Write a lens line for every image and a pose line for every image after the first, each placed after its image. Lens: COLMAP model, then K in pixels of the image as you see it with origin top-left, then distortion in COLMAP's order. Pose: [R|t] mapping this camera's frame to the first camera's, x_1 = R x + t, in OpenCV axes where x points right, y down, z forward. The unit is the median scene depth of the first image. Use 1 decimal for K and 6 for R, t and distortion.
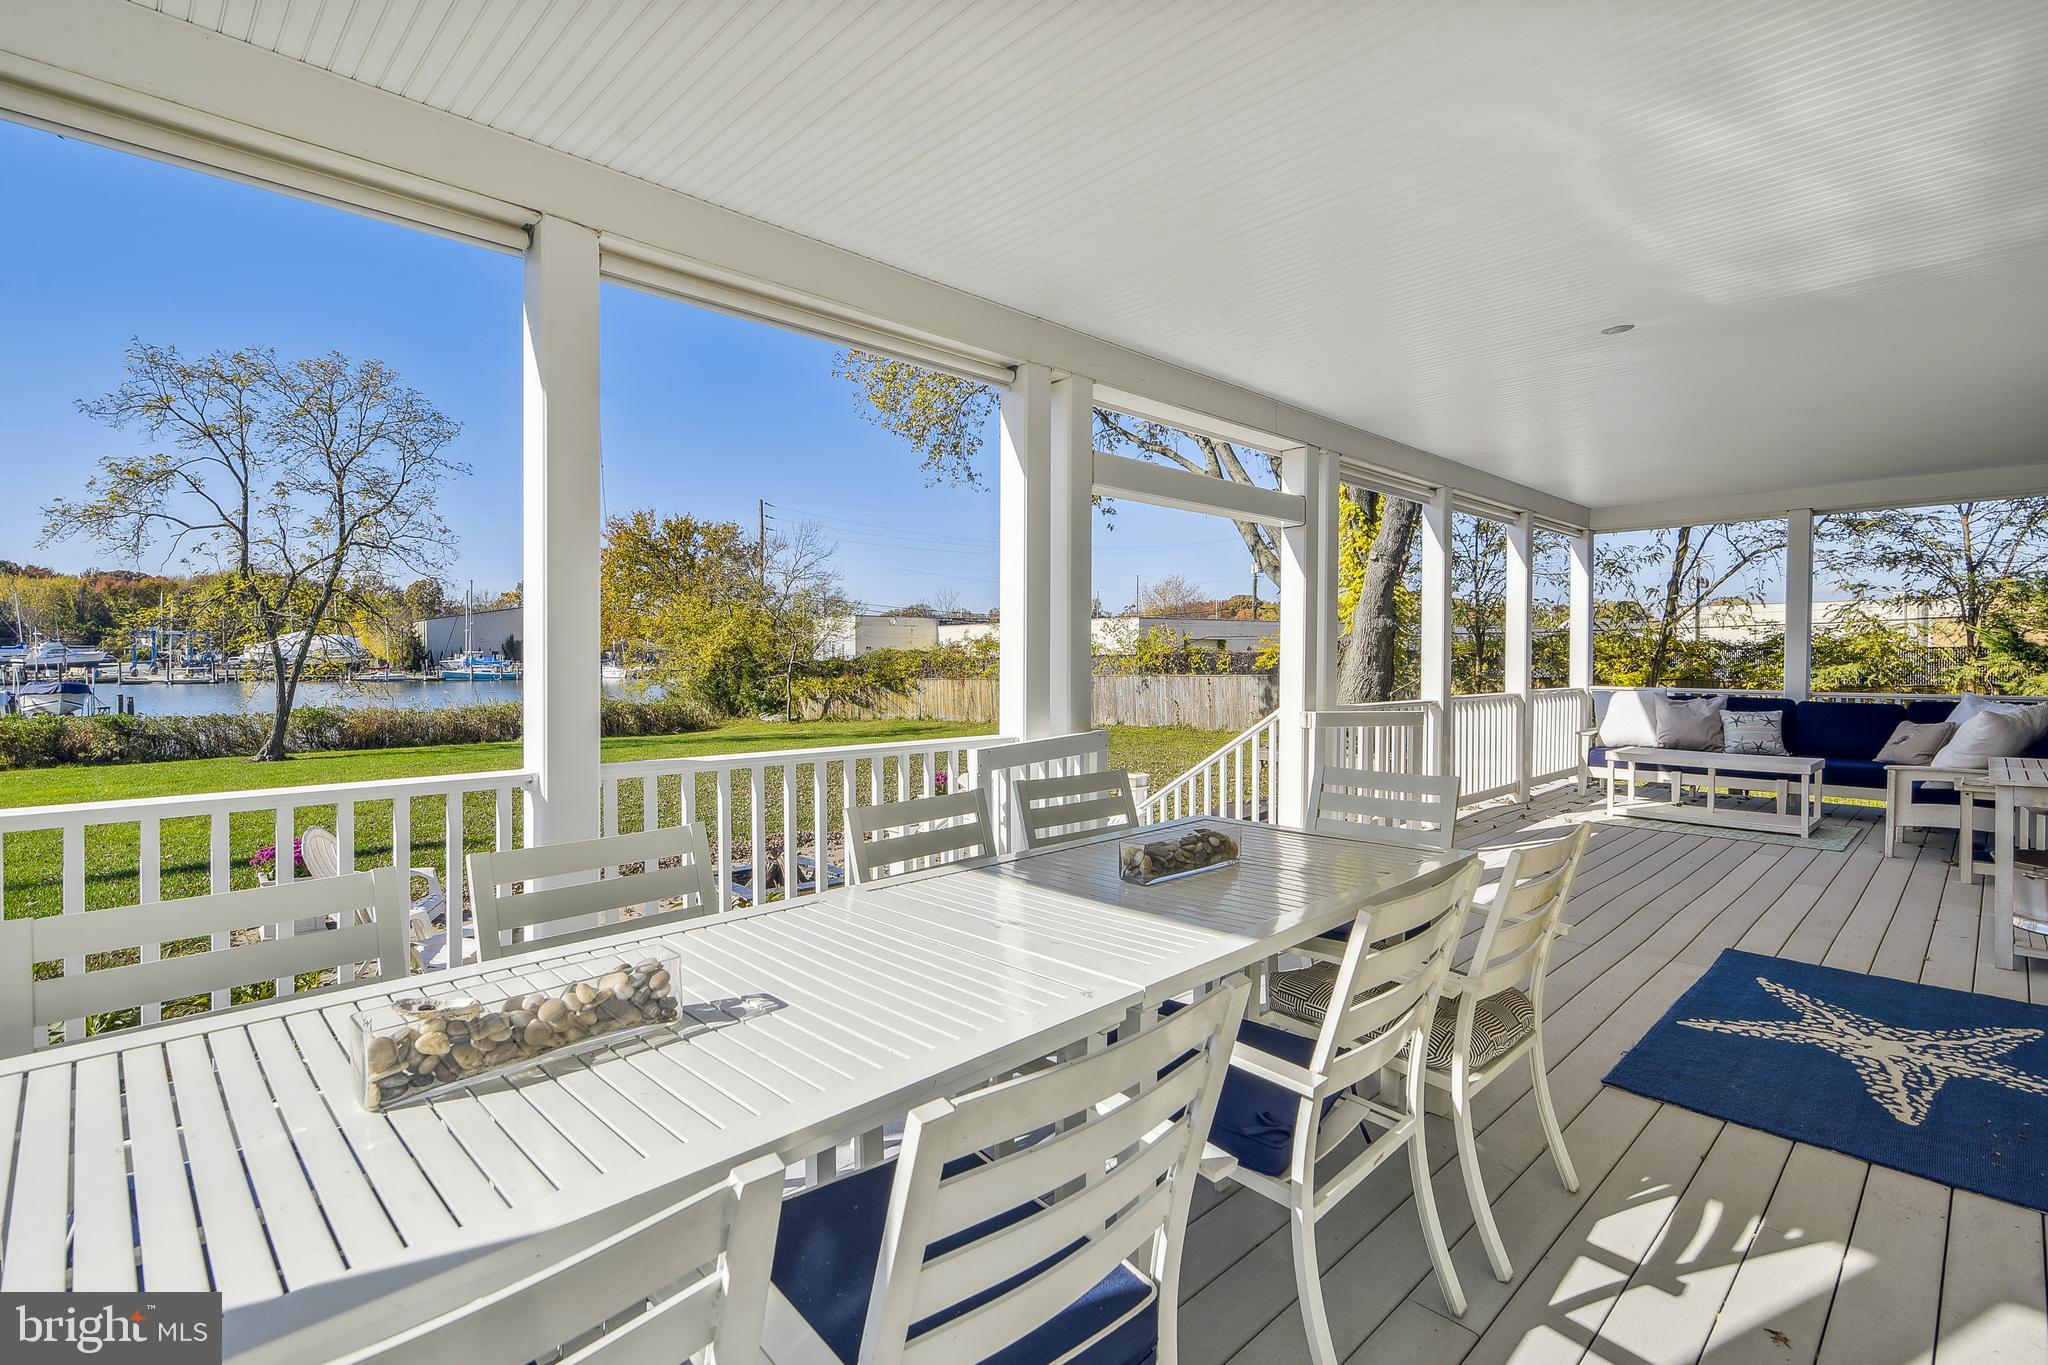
lens RADIAL K [[954.9, 0, 1010.0], [0, 954.9, 673.1], [0, 0, 1]] dist [-0.004679, 0.002916]
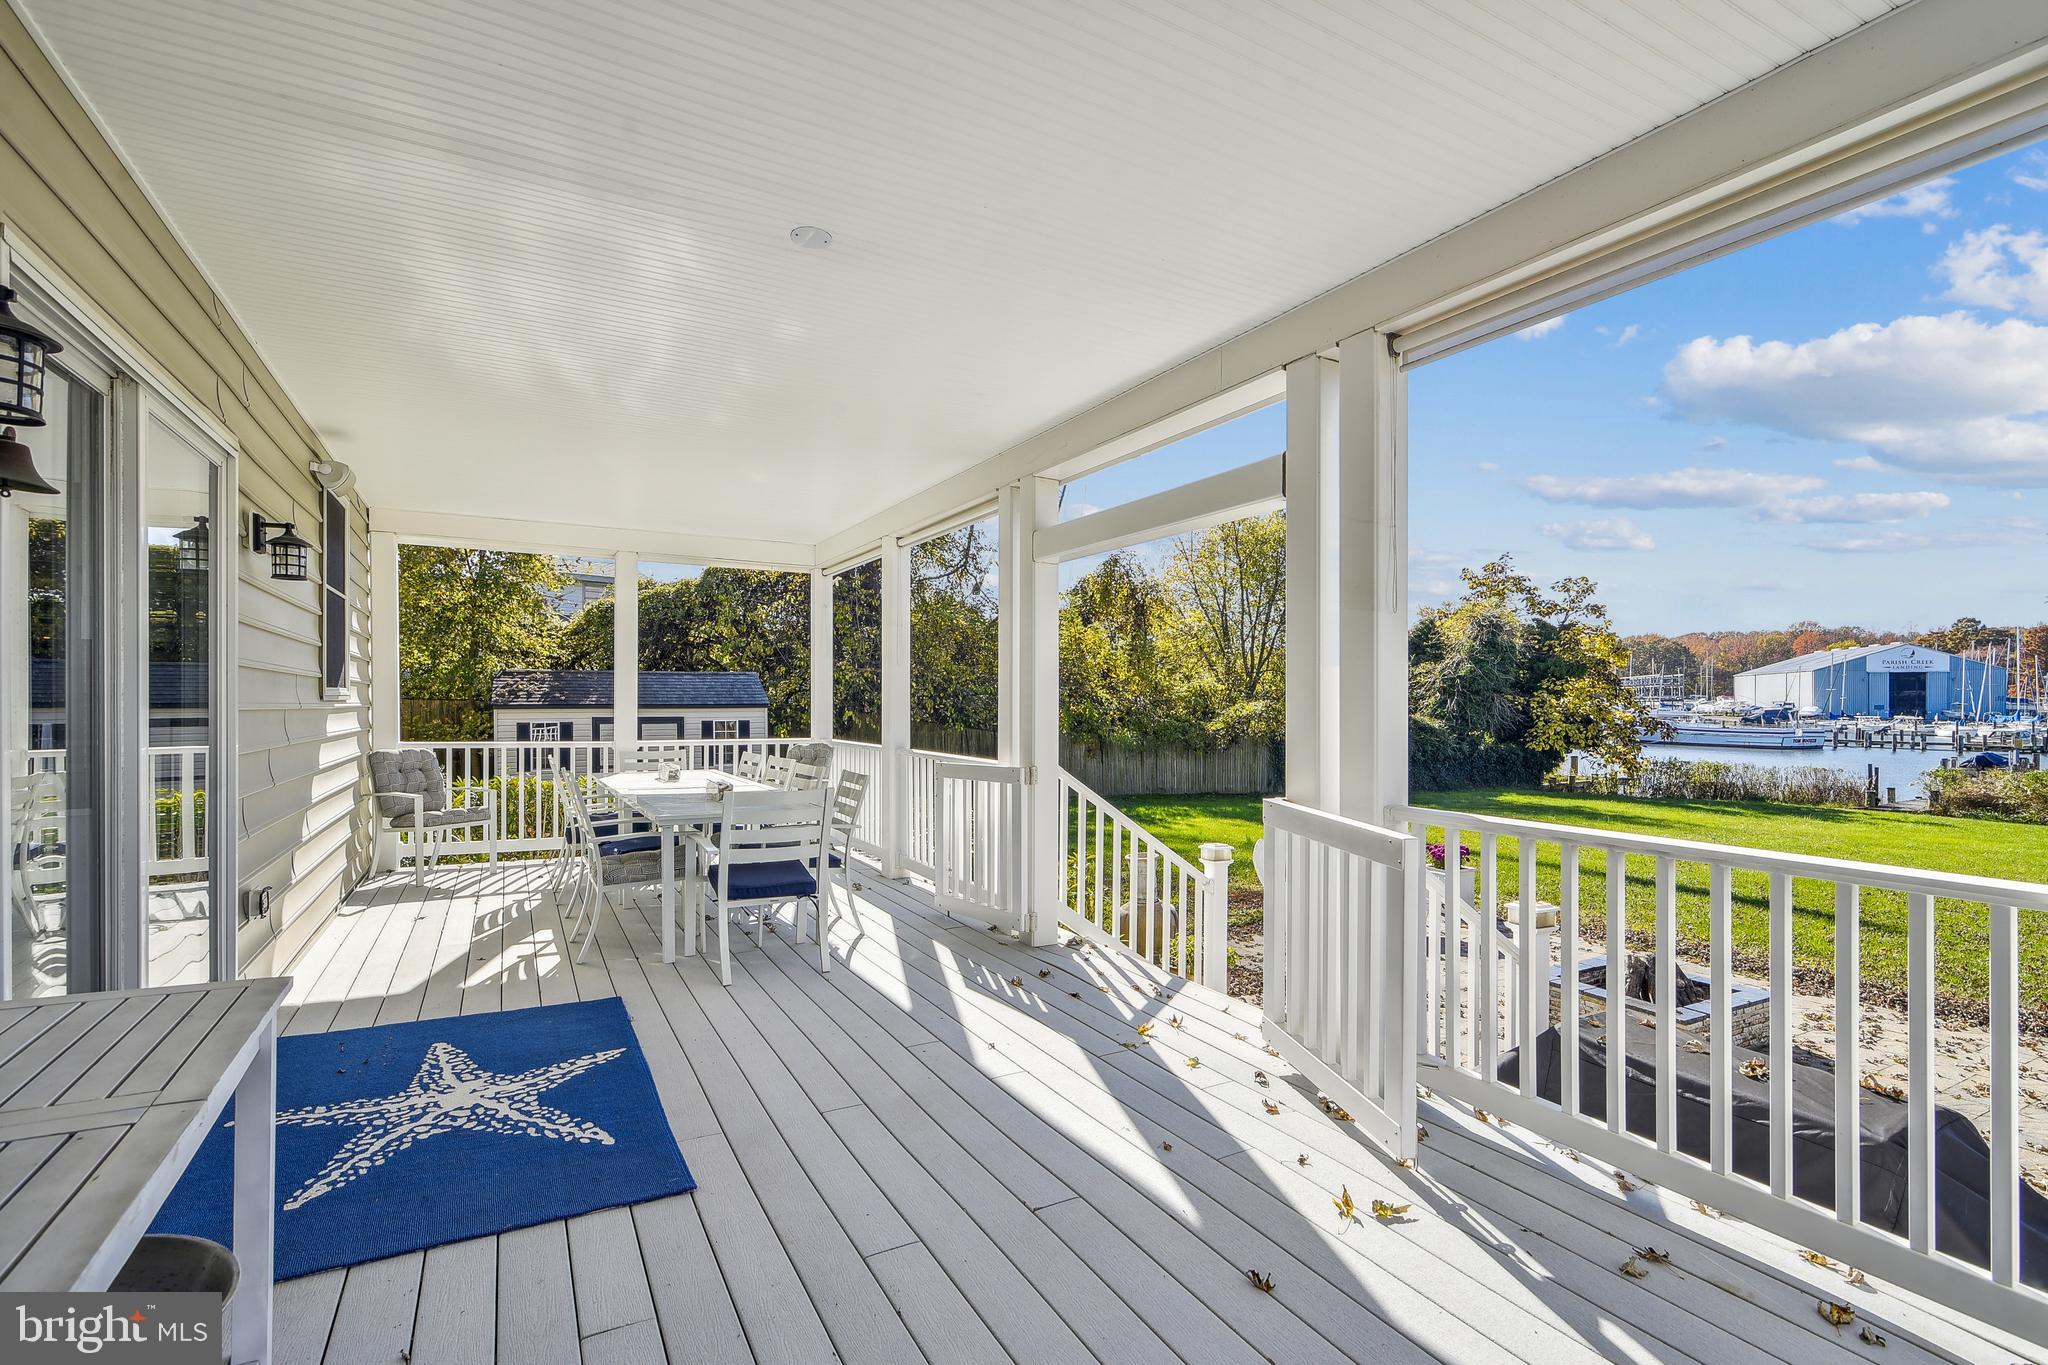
lens RADIAL K [[954.9, 0, 1005.9], [0, 954.9, 695.5], [0, 0, 1]] dist [-0.004679, 0.002916]
pose [[-0.275198, -0.006076, -0.961368, 1.672442], [-0.030961, 0.999517, 0.002546, -0.038360], [0.960889, 0.030466, -0.275253, 1.760232]]
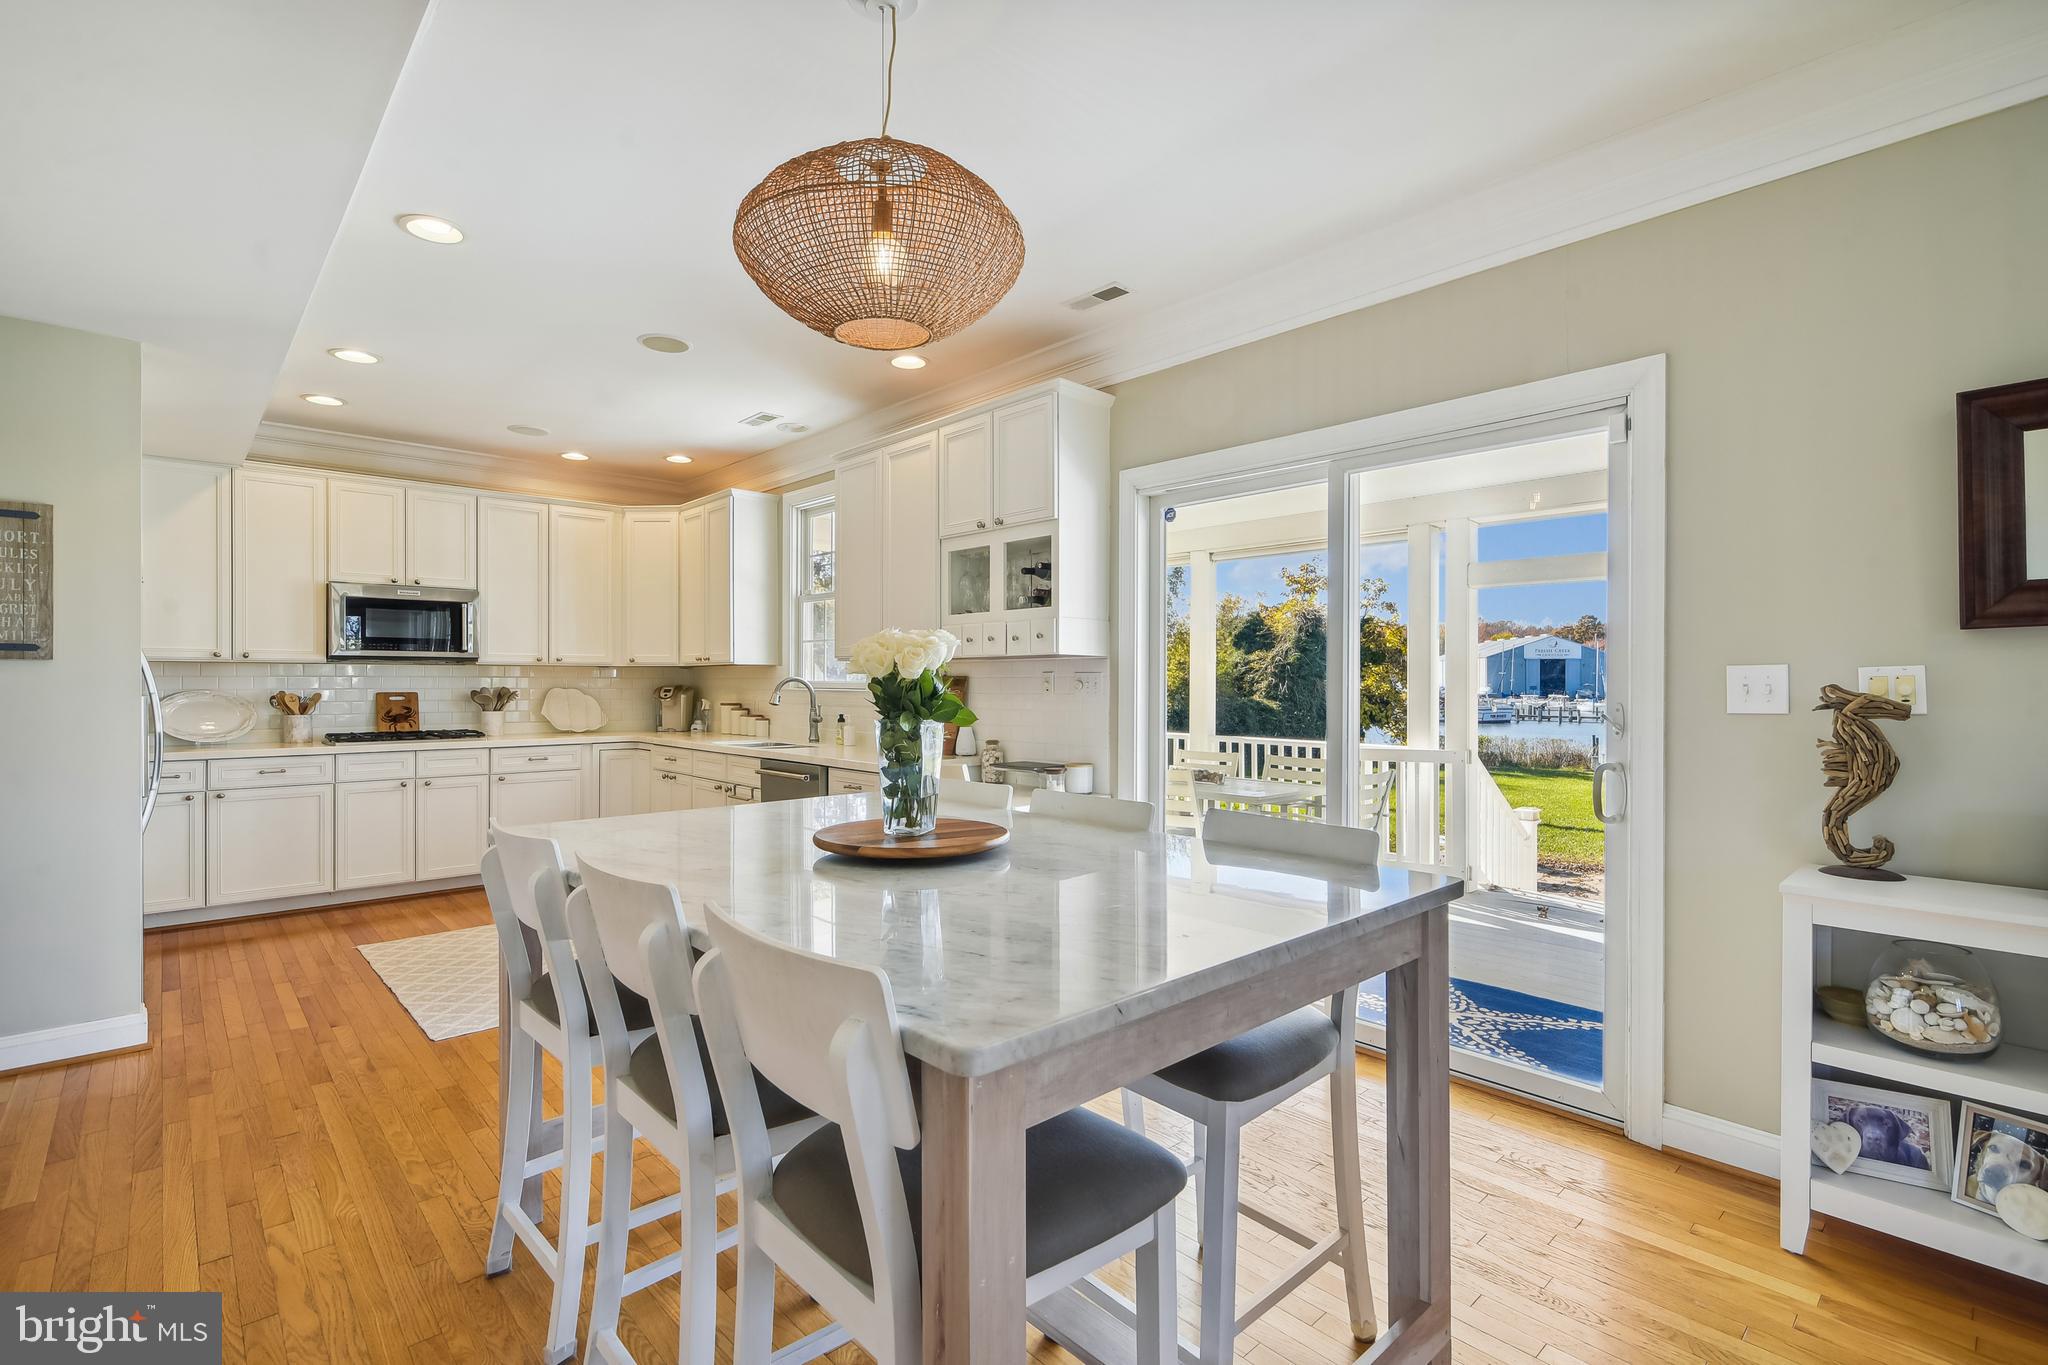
lens RADIAL K [[954.9, 0, 1014.9], [0, 954.9, 669.8], [0, 0, 1]] dist [-0.004679, 0.002916]
pose [[-0.018529, -0.014659, -0.999721, 2.146201], [-0.029482, 0.999466, -0.014109, -0.025697], [0.999394, 0.029212, -0.018951, 0.446974]]
